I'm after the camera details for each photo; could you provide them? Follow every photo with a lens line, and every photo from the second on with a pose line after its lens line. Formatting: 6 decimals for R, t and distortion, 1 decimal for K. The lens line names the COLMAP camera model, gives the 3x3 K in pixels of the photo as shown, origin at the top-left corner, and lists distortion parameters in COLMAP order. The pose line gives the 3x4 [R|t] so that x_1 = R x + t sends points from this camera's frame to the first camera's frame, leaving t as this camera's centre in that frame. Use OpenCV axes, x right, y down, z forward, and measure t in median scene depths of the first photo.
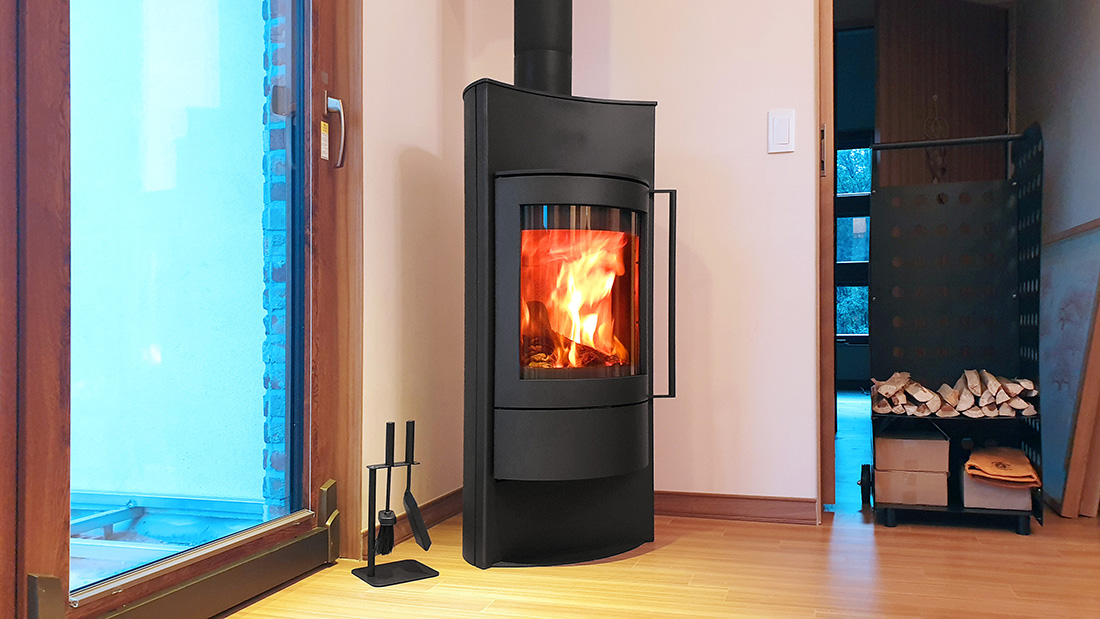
lens RADIAL K [[918.4, 0, 481.8], [0, 918.4, 311.2], [0, 0, 1]] dist [0.048340, -0.089629]
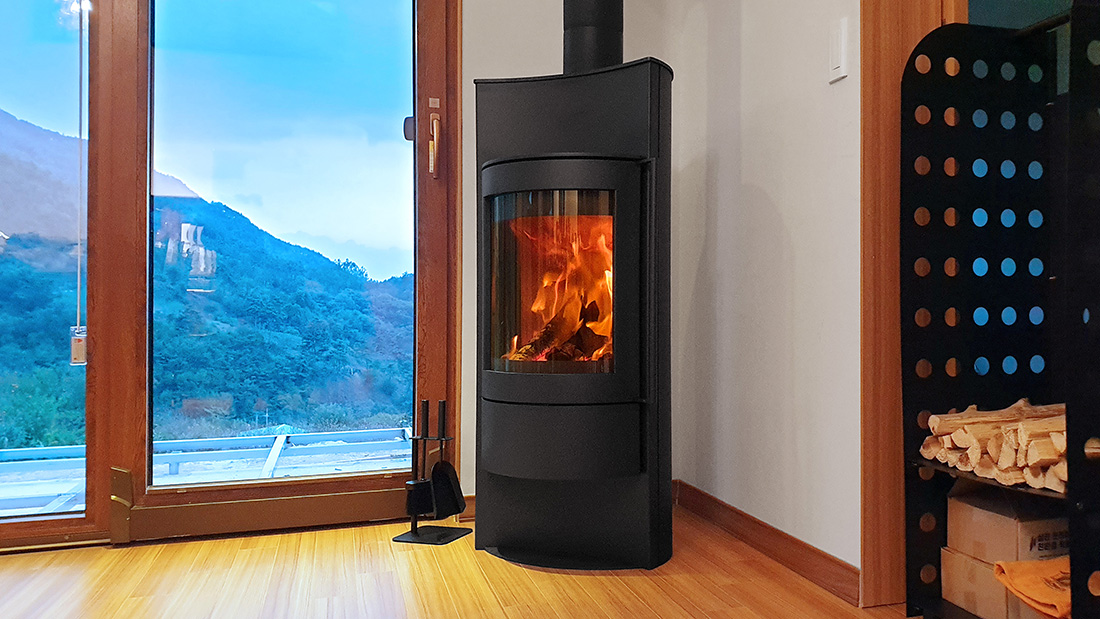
lens RADIAL K [[875.3, 0, 601.2], [0, 875.3, 306.3], [0, 0, 1]] dist [0.057210, -0.008282]
pose [[0.619101, 0.000558, -0.785311, 0.815208], [0.002747, 0.999992, 0.002876, 0.002020], [0.785307, -0.003938, 0.619095, 0.463281]]
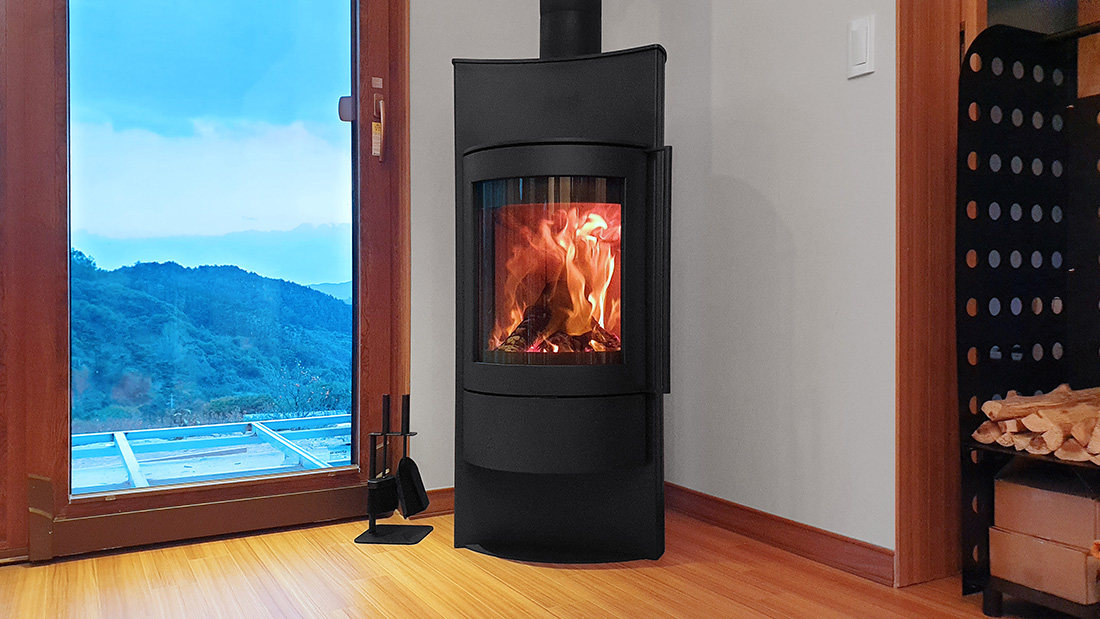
lens RADIAL K [[840.4, 0, 515.1], [0, 840.4, 304.0], [0, 0, 1]] dist [0.037844, 0.007249]
pose [[0.752398, 0.008117, -0.658659, 0.613277], [0.000711, 0.999913, 0.013134, 0.001503], [0.658709, -0.010350, 0.752327, 0.329007]]
